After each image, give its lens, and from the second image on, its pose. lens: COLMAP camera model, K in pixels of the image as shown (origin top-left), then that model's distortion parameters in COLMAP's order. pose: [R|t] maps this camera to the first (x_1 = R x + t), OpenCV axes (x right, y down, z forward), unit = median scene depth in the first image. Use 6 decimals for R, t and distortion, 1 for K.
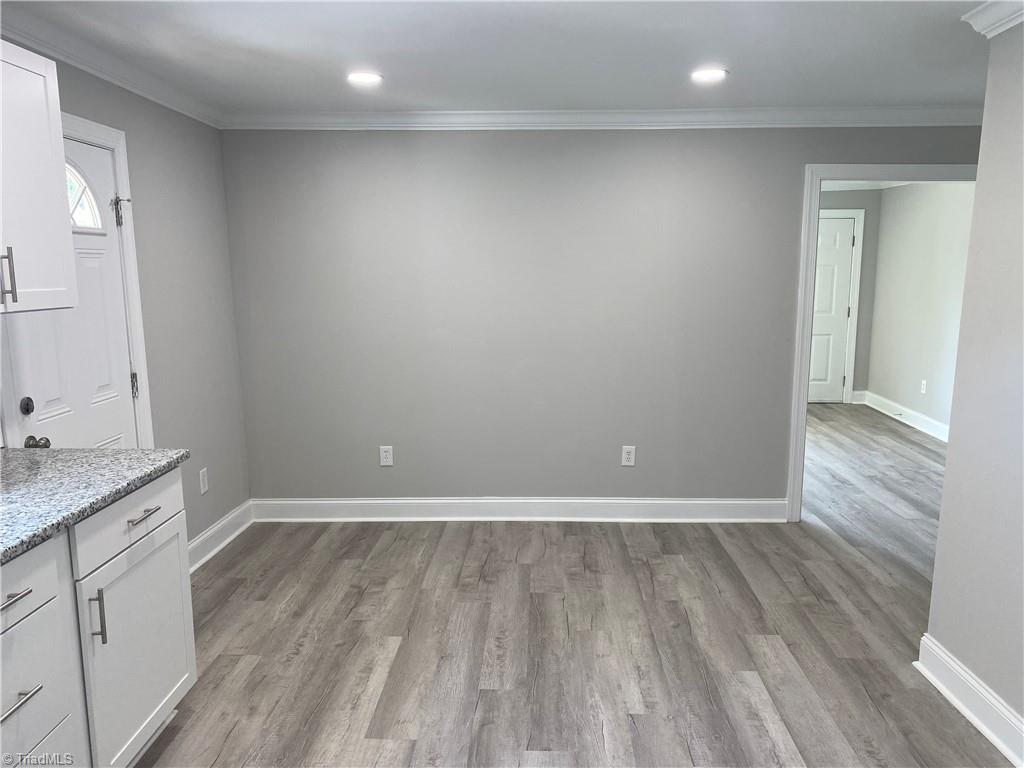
lens RADIAL K [[779.4, 0, 512.8], [0, 779.4, 383.9], [0, 0, 1]] dist [0.018818, -0.008489]
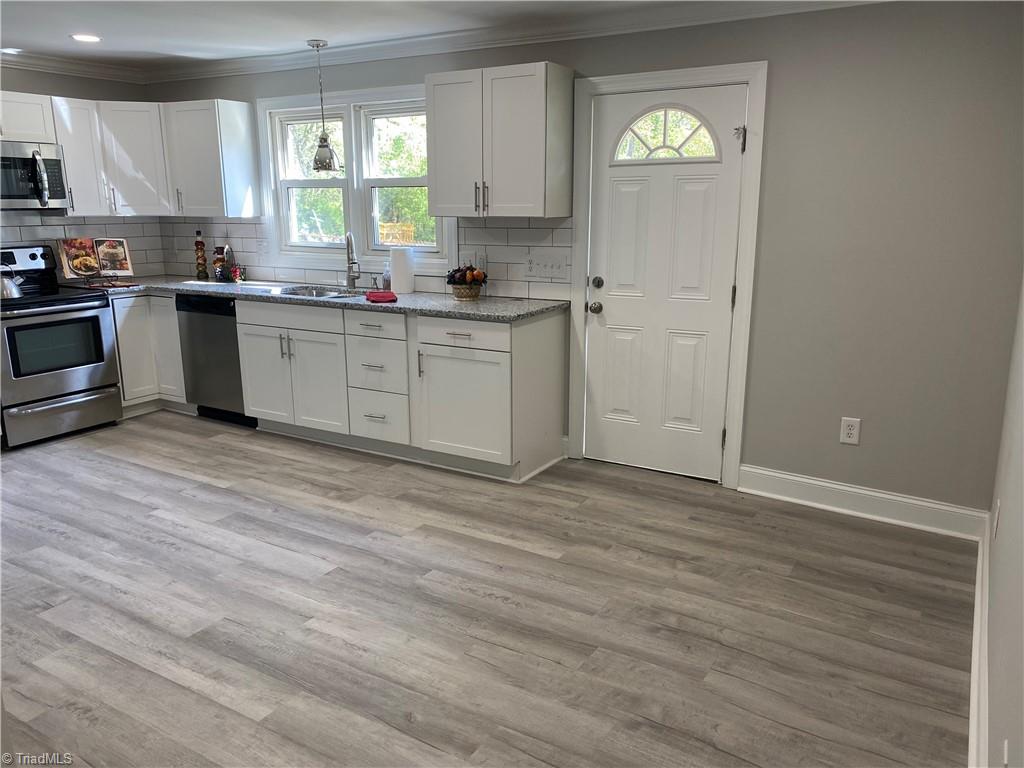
lens RADIAL K [[779.4, 0, 512.1], [0, 779.4, 386.8], [0, 0, 1]] dist [0.018818, -0.008489]
pose [[-0.482666, 0.212673, -0.849590, 0.702890], [-0.130114, 0.941890, 0.309698, -0.195984], [0.866085, 0.260024, -0.426947, 1.320323]]
